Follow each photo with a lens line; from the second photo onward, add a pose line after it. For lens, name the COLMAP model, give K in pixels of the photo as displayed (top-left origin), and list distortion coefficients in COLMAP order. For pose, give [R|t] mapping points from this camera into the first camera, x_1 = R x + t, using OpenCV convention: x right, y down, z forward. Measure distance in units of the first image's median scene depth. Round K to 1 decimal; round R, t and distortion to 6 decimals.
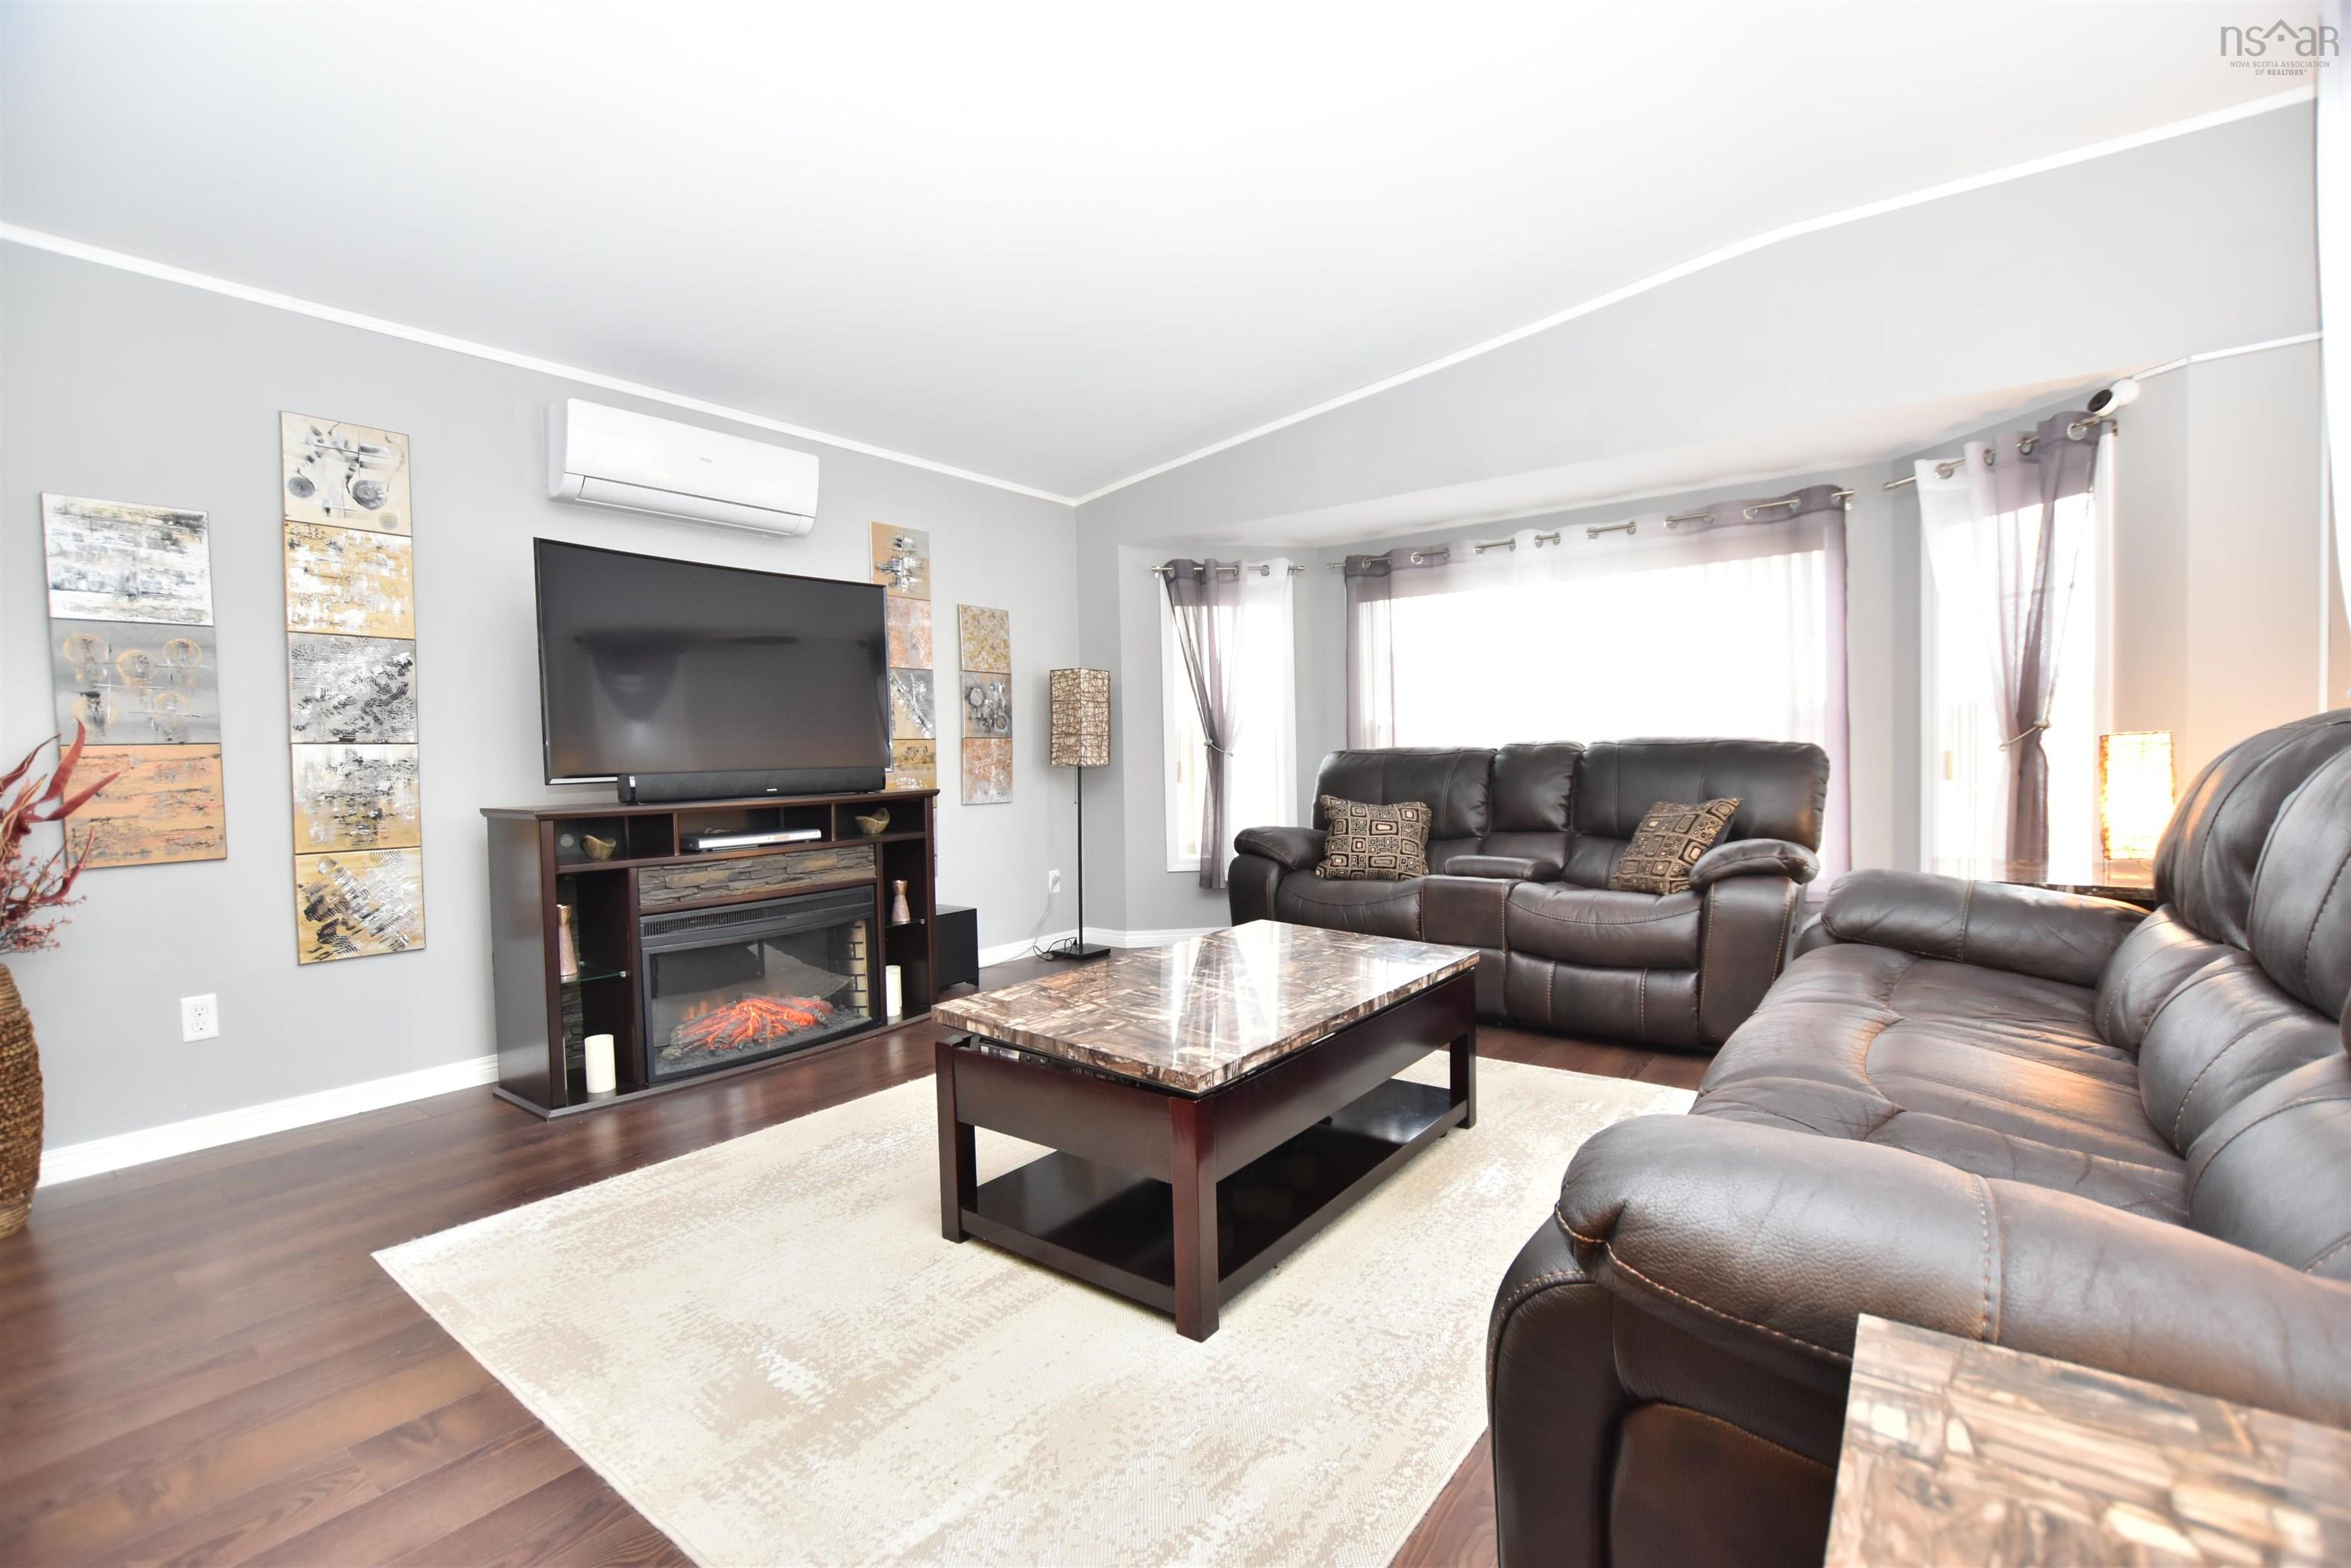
lens RADIAL K [[1045.5, 0, 1173.0], [0, 1045.5, 782.2], [0, 0, 1]] dist [-0.029564, 0.005221]
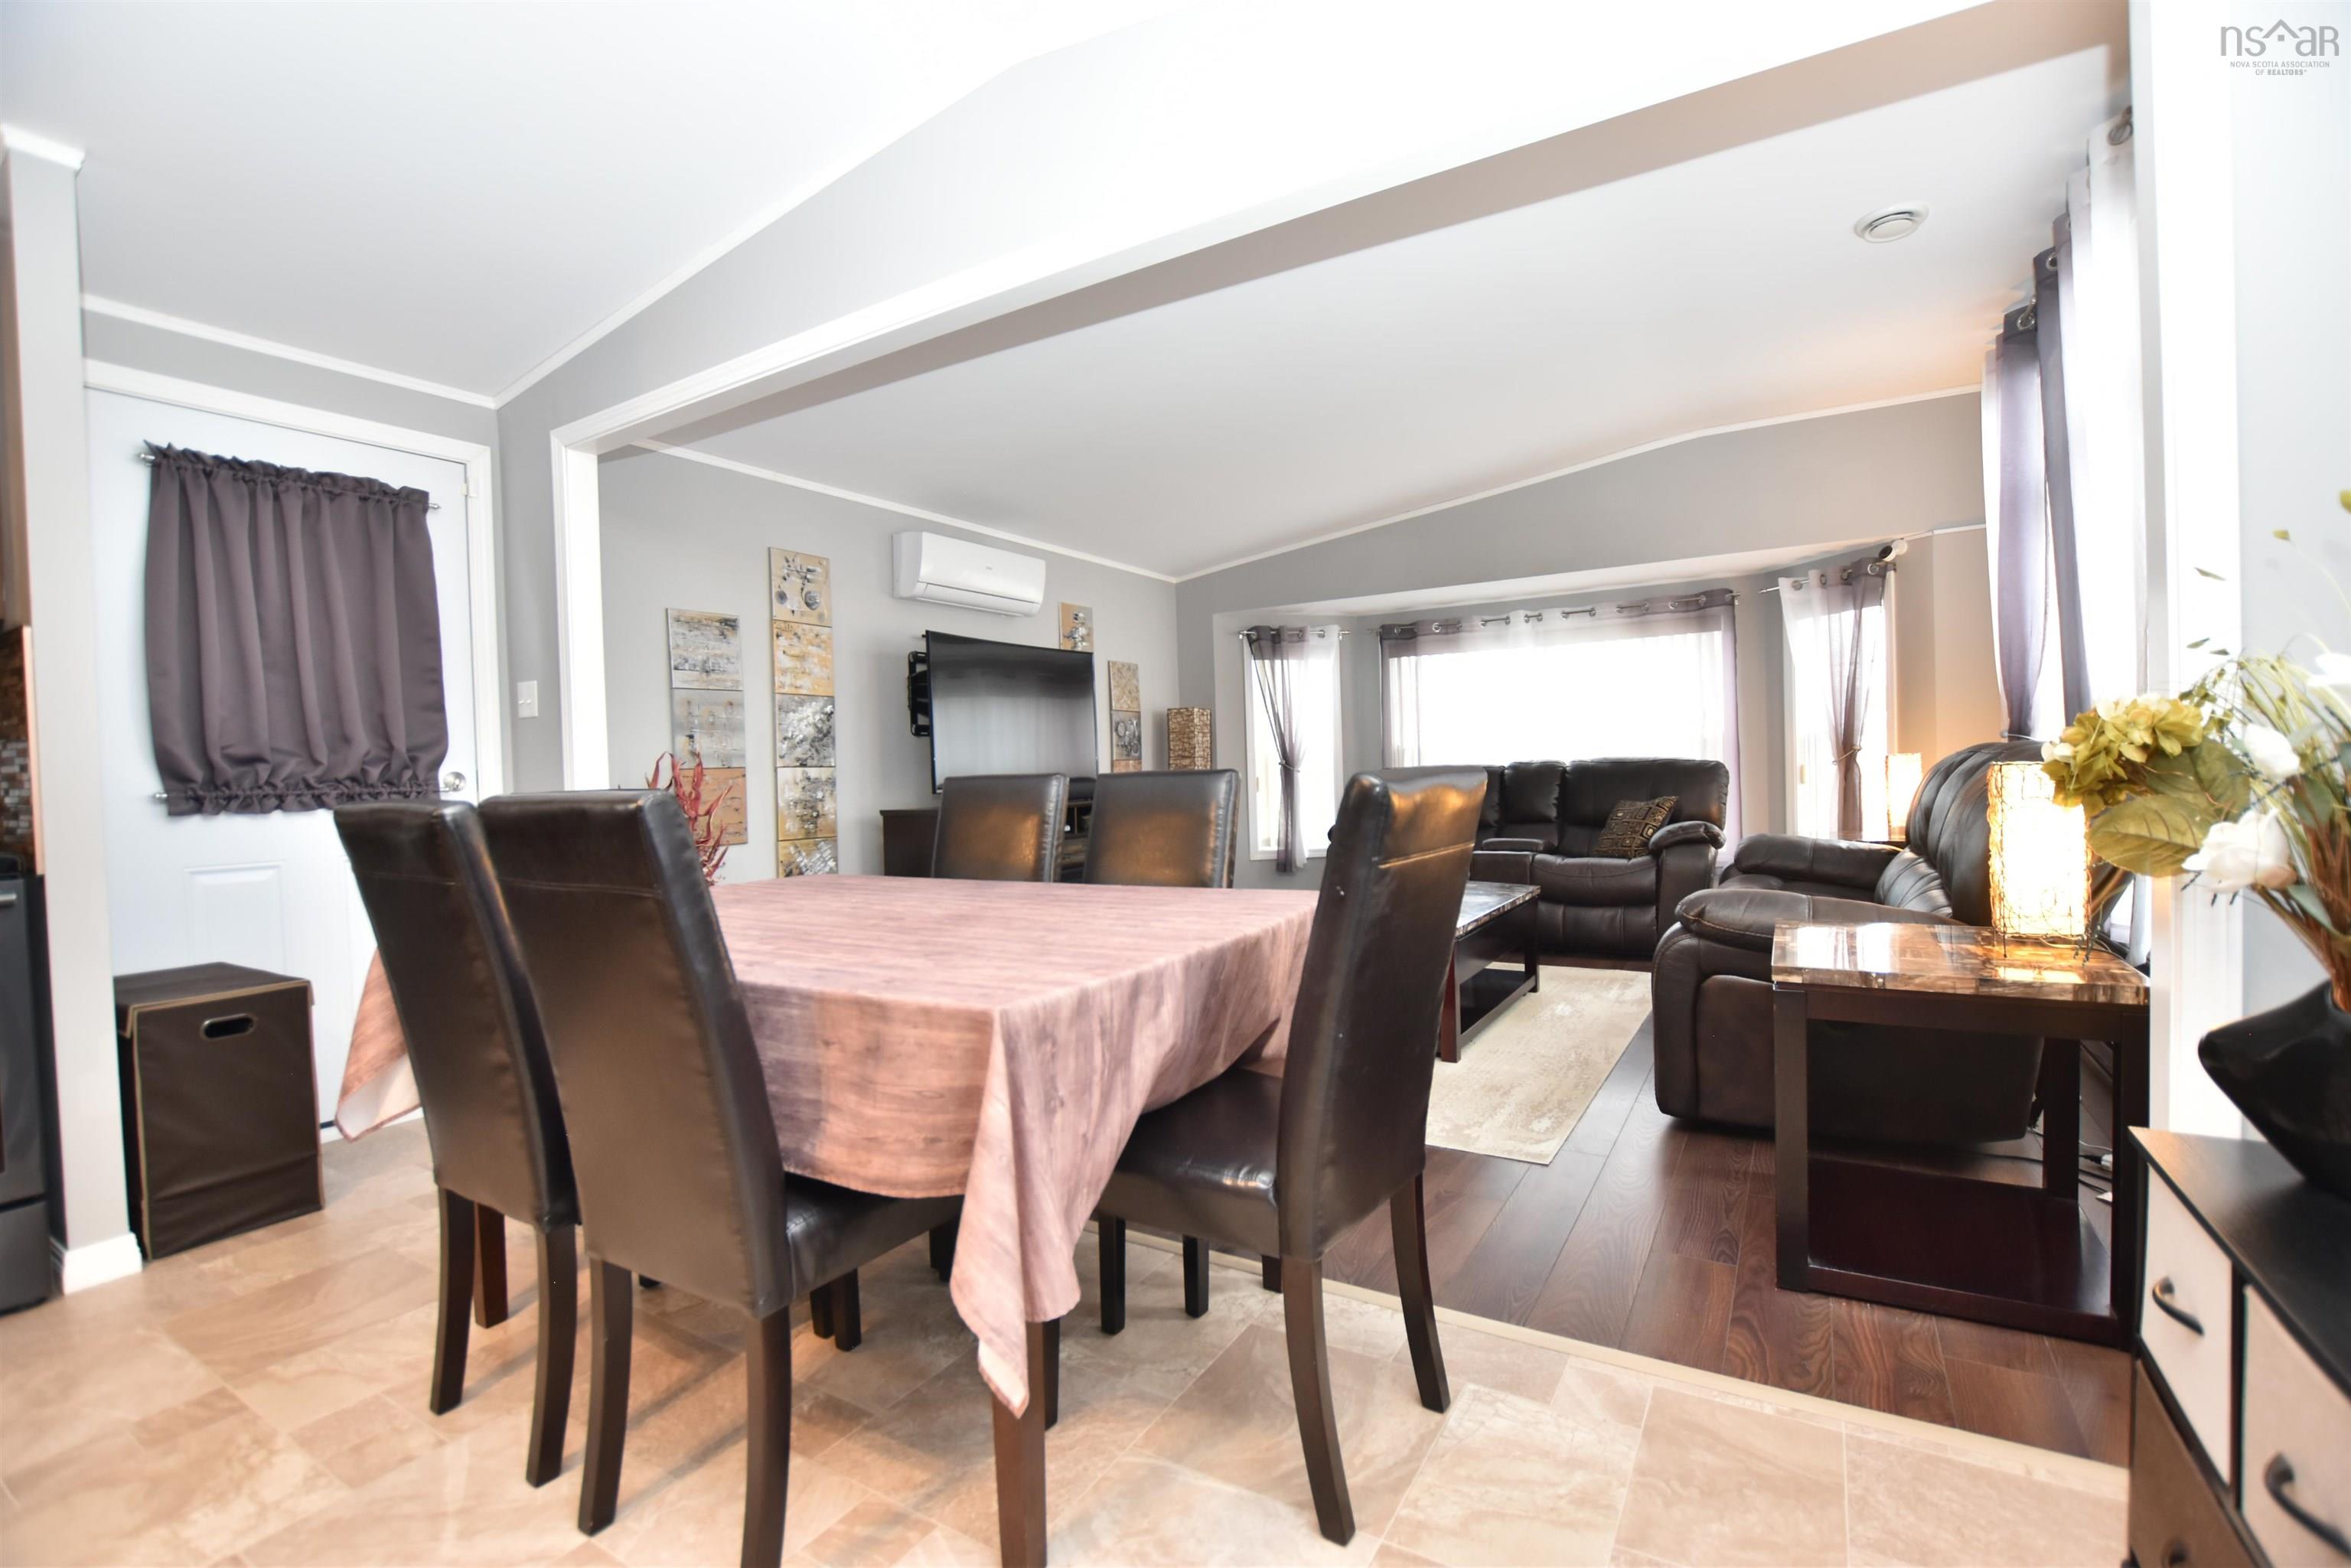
lens RADIAL K [[1045.5, 0, 1173.9], [0, 1045.5, 786.1], [0, 0, 1]] dist [-0.029564, 0.005221]
pose [[0.995188, -0.008238, 0.097638, -0.355726], [0.009506, 0.999876, -0.012525, 0.011984], [-0.097522, 0.013393, 0.995143, -0.478975]]
